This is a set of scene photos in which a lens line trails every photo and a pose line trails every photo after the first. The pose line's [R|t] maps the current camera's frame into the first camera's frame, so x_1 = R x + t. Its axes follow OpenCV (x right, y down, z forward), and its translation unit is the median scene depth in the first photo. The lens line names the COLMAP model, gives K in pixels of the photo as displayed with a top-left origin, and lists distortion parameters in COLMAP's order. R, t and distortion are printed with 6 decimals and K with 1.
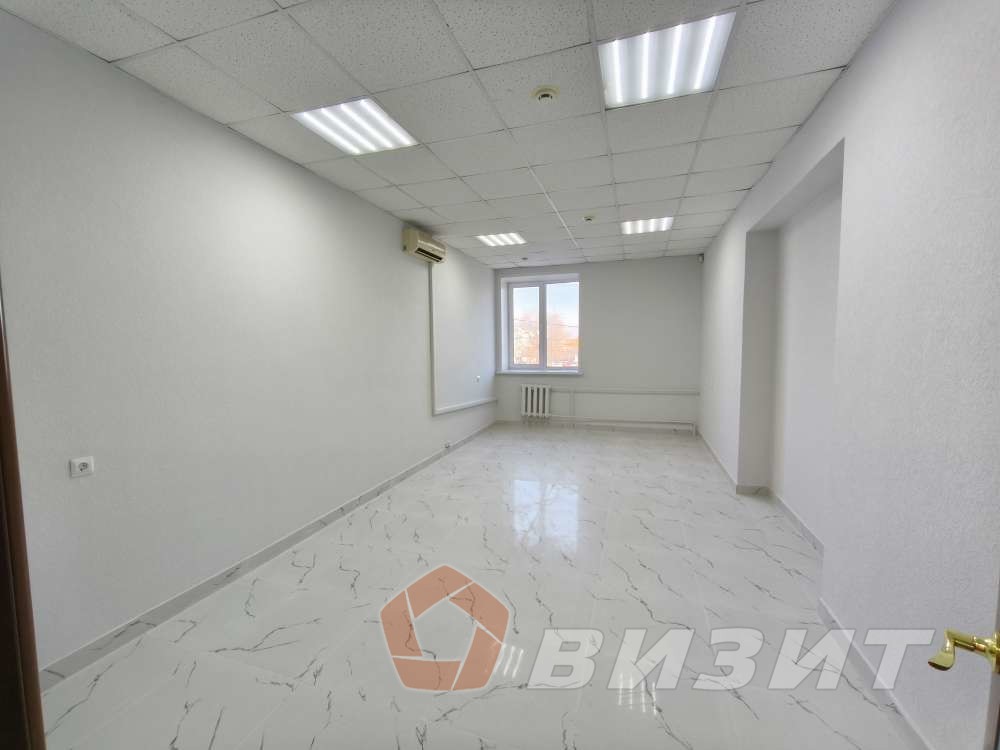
lens RADIAL K [[422.3, 0, 500.0], [0, 422.3, 375.0], [0, 0, 1]] dist [0.008496, 0.000086]
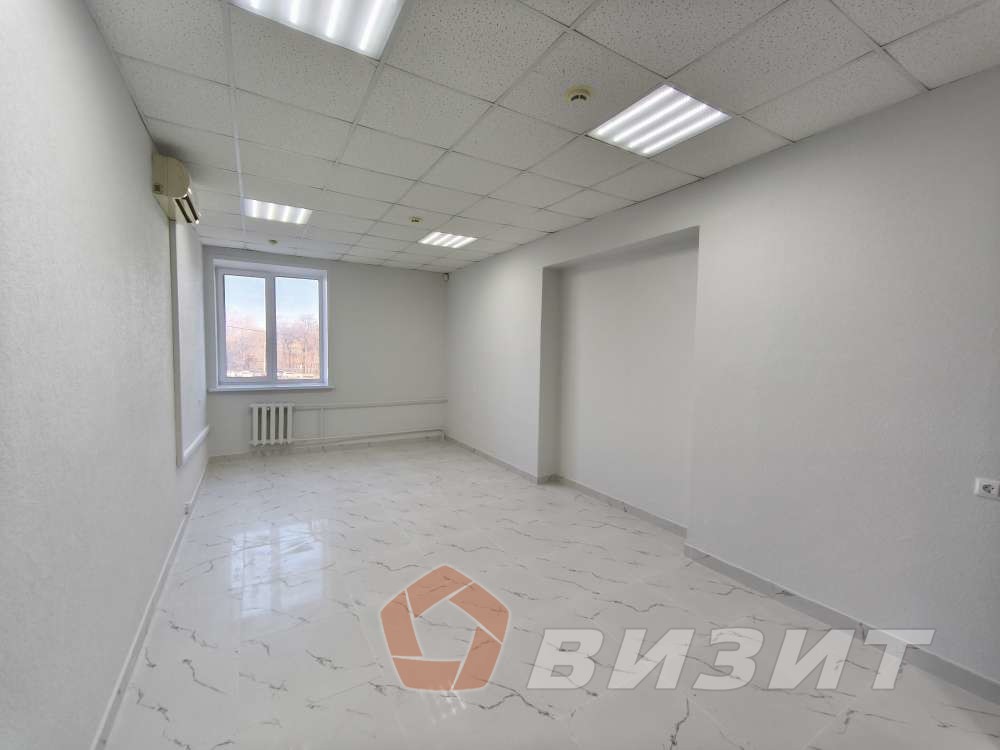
lens RADIAL K [[417.0, 0, 500.0], [0, 417.0, 375.0], [0, 0, 1]] dist [-0.000558, 0.000026]
pose [[0.657259, -0.021786, 0.753350, -0.227265], [0.029837, 0.999551, 0.002875, -0.020244], [-0.753074, 0.020588, 0.657614, 0.177751]]
